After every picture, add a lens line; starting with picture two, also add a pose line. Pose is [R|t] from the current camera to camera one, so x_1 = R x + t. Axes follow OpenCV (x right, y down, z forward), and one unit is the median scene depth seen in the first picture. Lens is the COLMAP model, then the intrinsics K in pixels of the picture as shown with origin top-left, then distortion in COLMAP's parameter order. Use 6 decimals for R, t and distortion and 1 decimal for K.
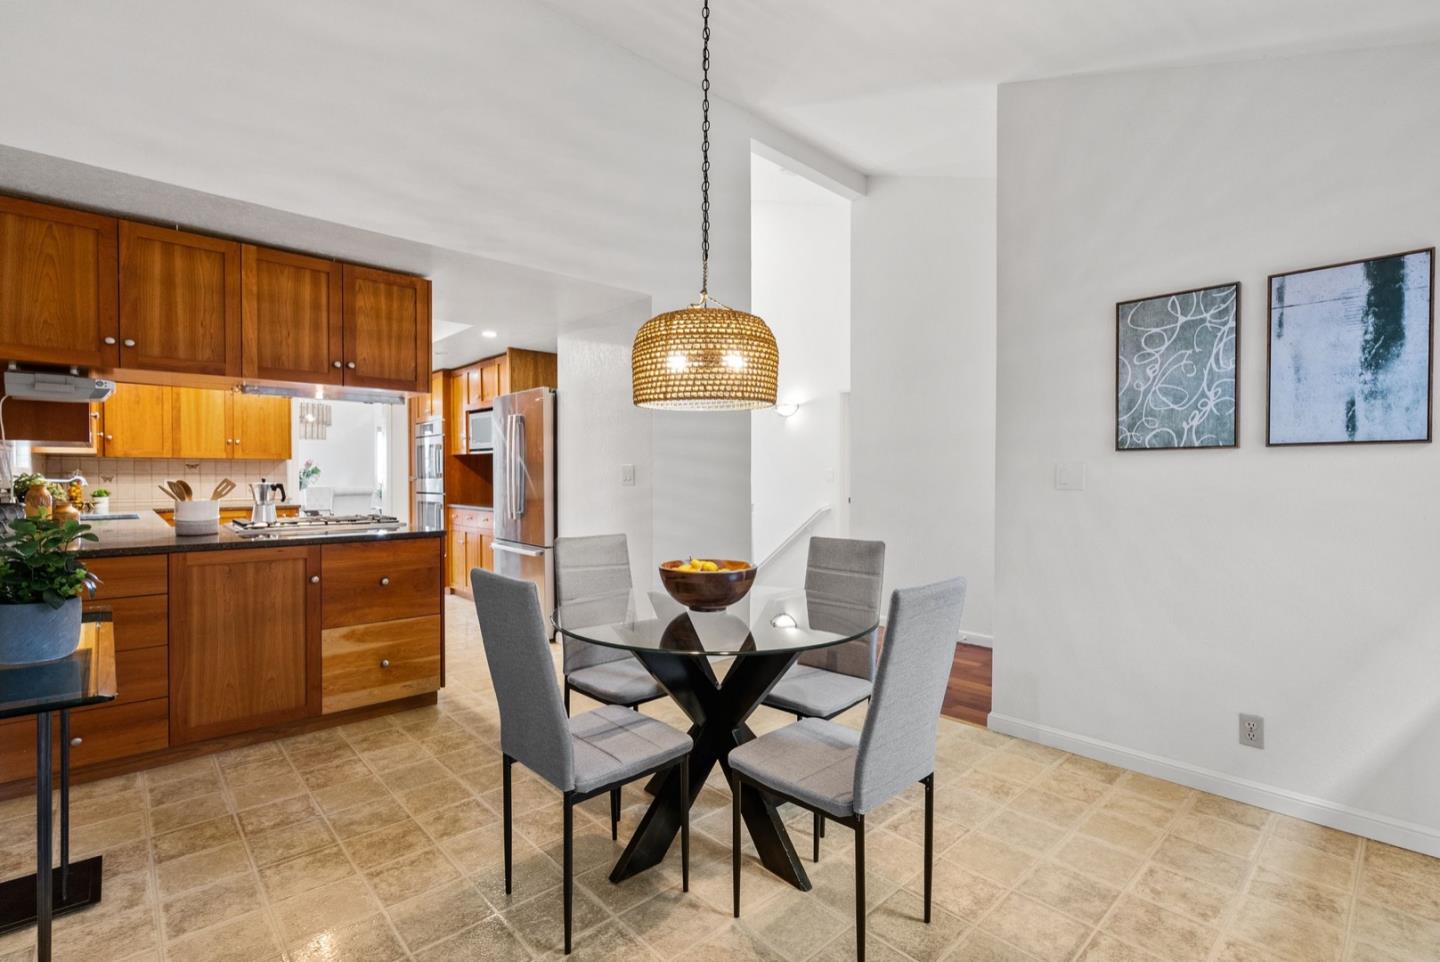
lens RADIAL K [[653.4, 0, 720.0], [0, 653.4, 481.0], [0, 0, 1]] dist [-0.000215, 0.000136]
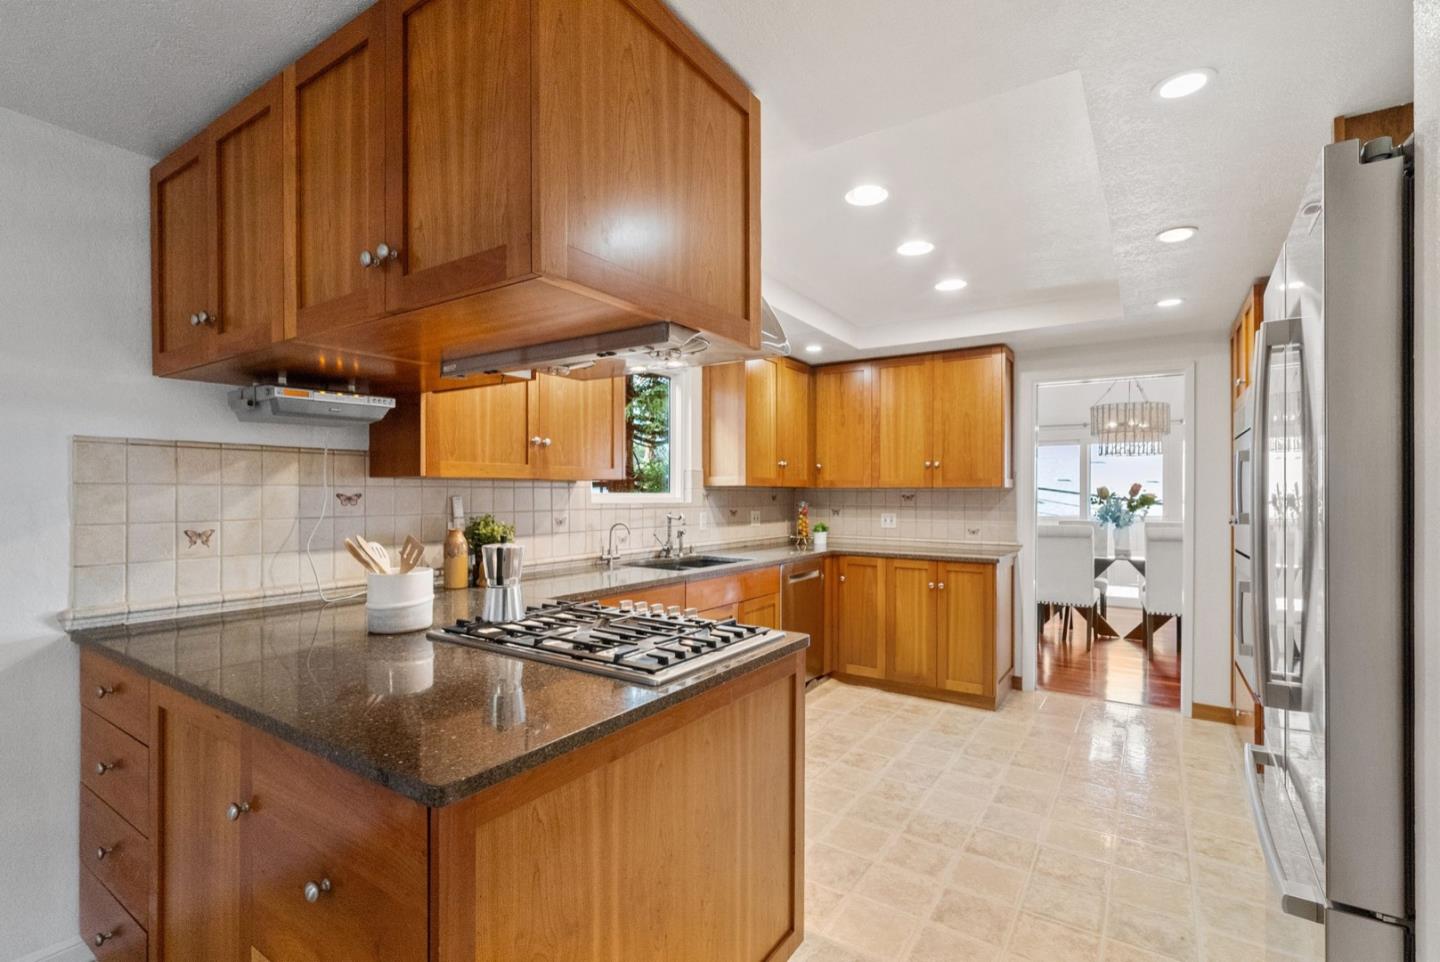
lens RADIAL K [[653.4, 0, 720.0], [0, 653.4, 481.0], [0, 0, 1]] dist [-0.000215, 0.000136]
pose [[0.237644, -0.018469, -0.971177, -0.084168], [-0.011217, 0.999700, -0.021756, -0.022632], [0.971288, 0.016064, 0.237365, 0.581331]]
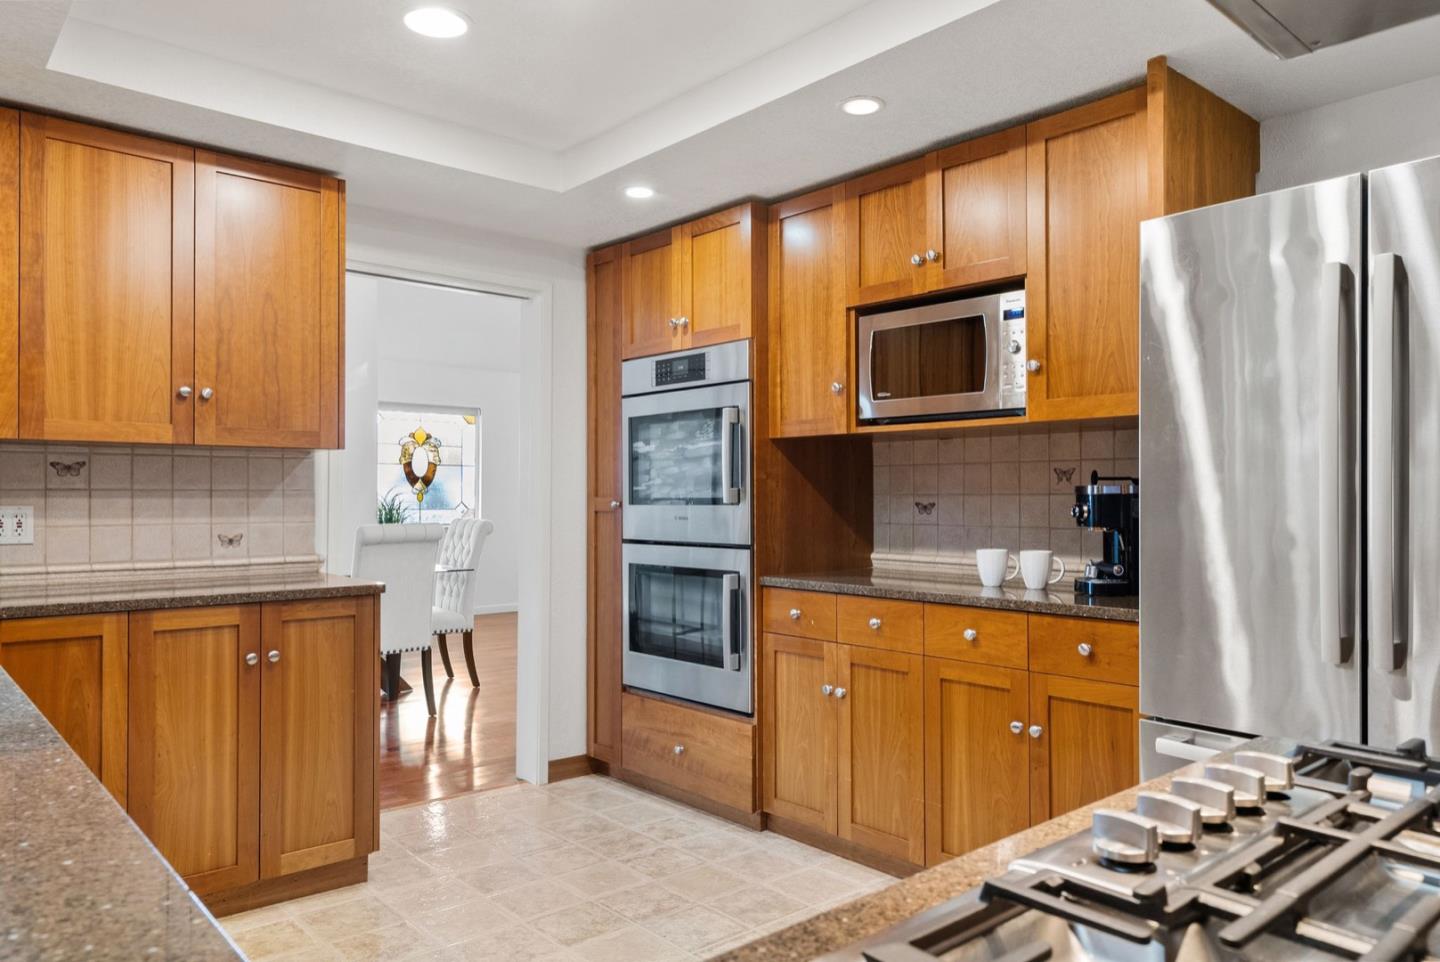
lens RADIAL K [[990.7, 0, 720.0], [0, 990.7, 481.0], [0, 0, 1]] dist [0.004424, 0.001311]
pose [[0.999809, -0.000303, -0.019565, -0.459990], [-0.000153, 0.999728, -0.023329, -0.004152], [0.019567, 0.023327, 0.999536, 0.495747]]
